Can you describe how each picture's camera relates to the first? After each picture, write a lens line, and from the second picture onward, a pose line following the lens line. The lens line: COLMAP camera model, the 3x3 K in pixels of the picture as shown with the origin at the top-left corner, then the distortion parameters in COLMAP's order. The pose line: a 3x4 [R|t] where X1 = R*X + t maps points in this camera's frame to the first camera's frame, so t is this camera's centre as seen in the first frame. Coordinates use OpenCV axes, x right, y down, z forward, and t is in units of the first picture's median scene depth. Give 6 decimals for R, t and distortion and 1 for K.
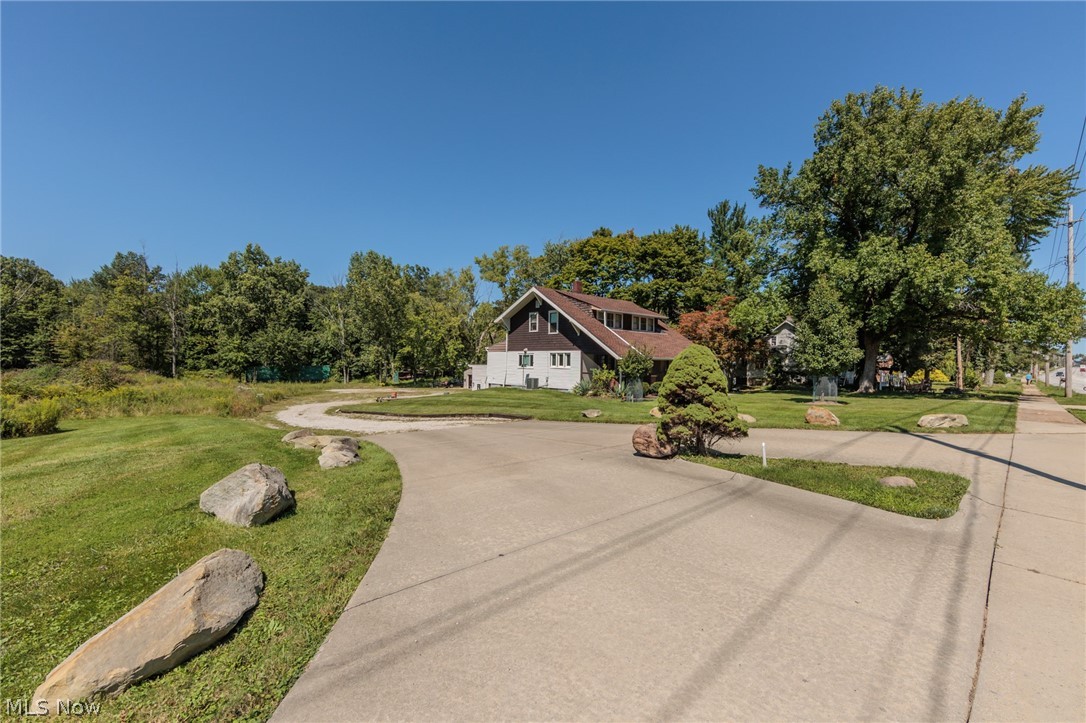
lens RADIAL K [[427.3, 0, 547.7], [0, 427.3, 356.6], [0, 0, 1]] dist [-0.000467, -0.000041]
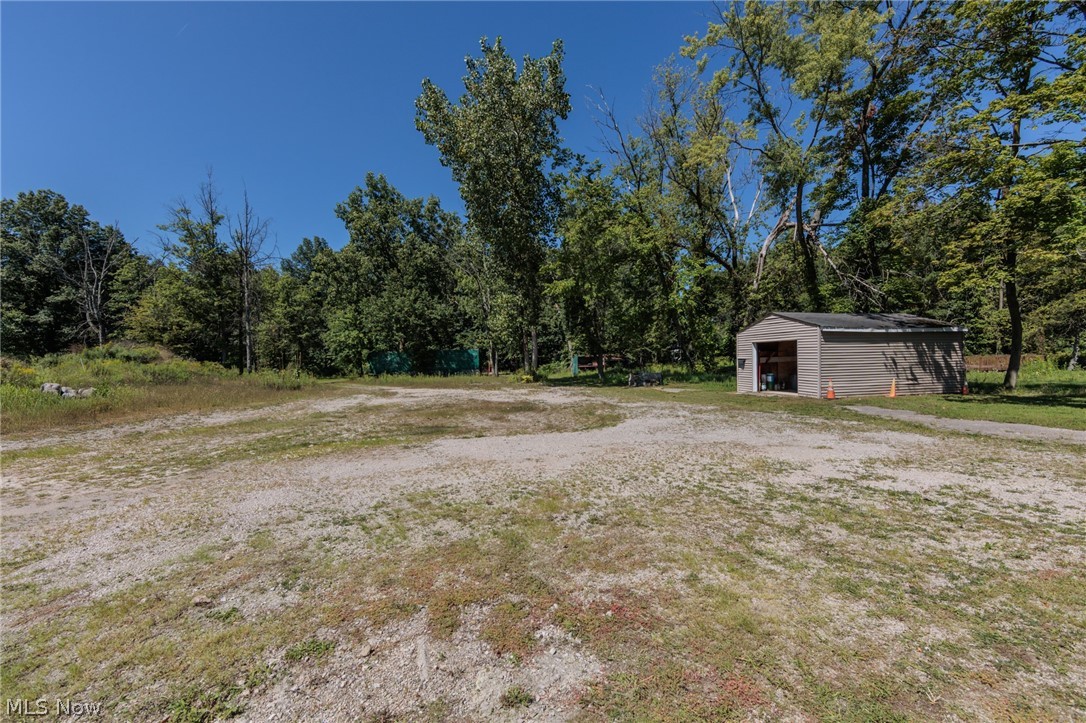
lens RADIAL K [[427.3, 0, 547.7], [0, 427.3, 356.6], [0, 0, 1]] dist [-0.000467, -0.000041]
pose [[0.885897, -0.022625, -0.463331, -0.129183], [0.029388, 0.999541, 0.007384, 0.032971], [0.462951, -0.020158, 0.886155, 0.505705]]
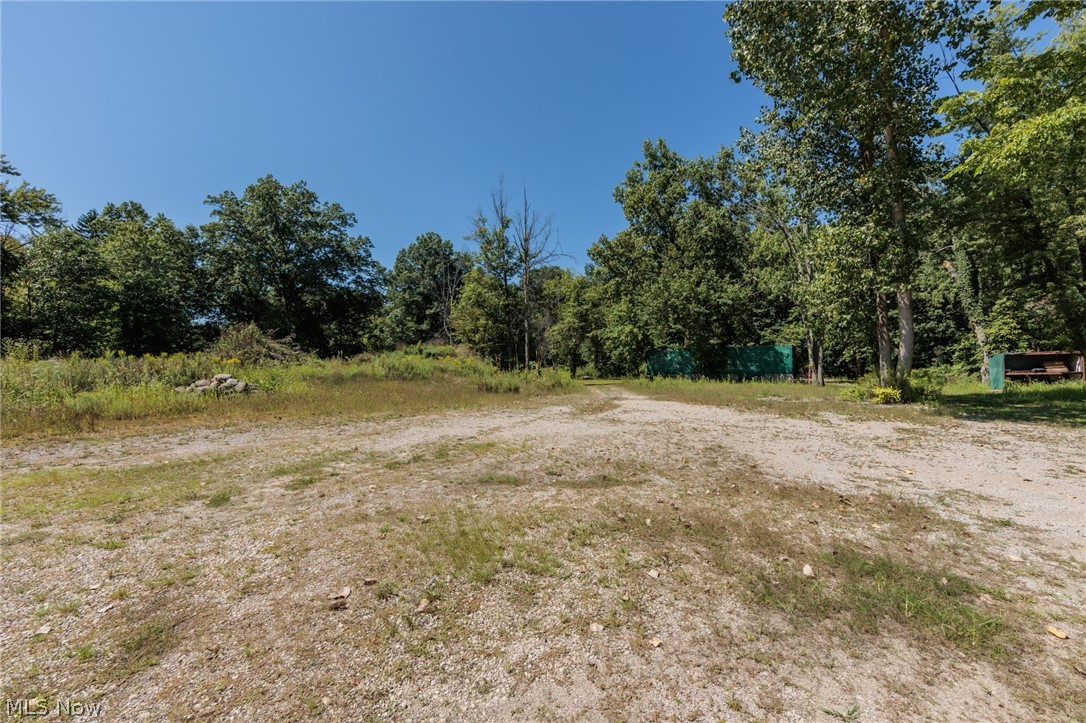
lens RADIAL K [[427.3, 0, 547.7], [0, 427.3, 356.6], [0, 0, 1]] dist [-0.000467, -0.000041]
pose [[0.377205, -0.024025, -0.925818, -0.205999], [0.021192, 0.999626, -0.017306, 0.038376], [0.925887, -0.013092, 0.377573, 0.628486]]
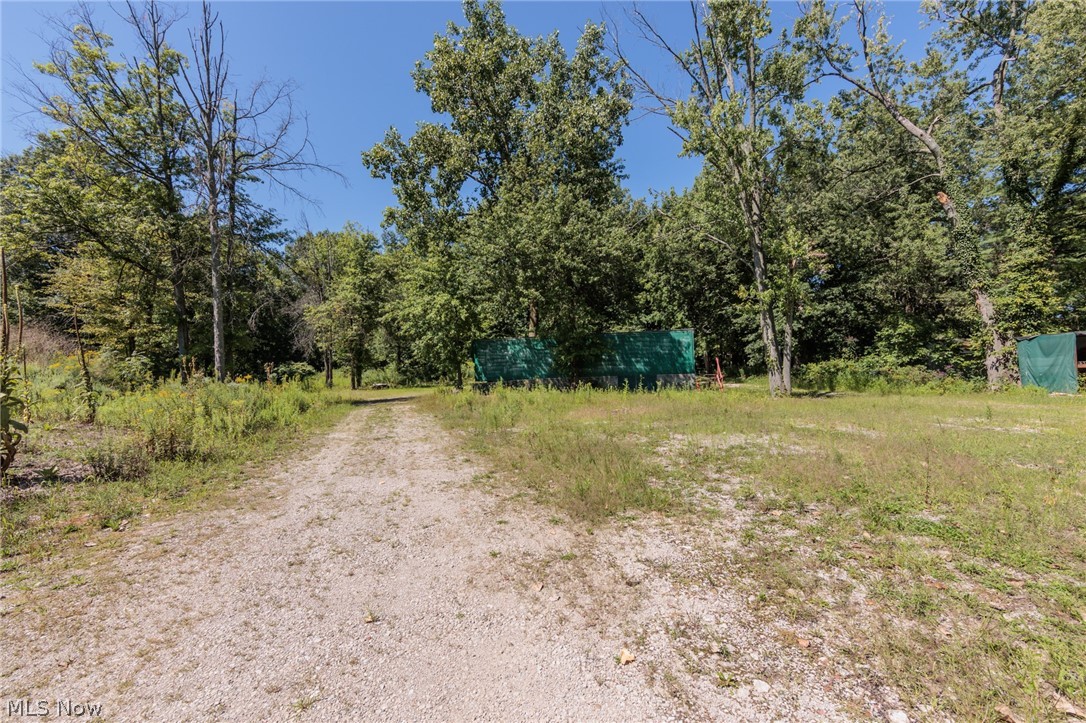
lens RADIAL K [[427.3, 0, 547.7], [0, 427.3, 356.6], [0, 0, 1]] dist [-0.000467, -0.000041]
pose [[0.725040, -0.030880, -0.688014, -0.404860], [0.039045, 0.999231, -0.003702, 0.039872], [0.687599, -0.024179, 0.725688, 0.757969]]
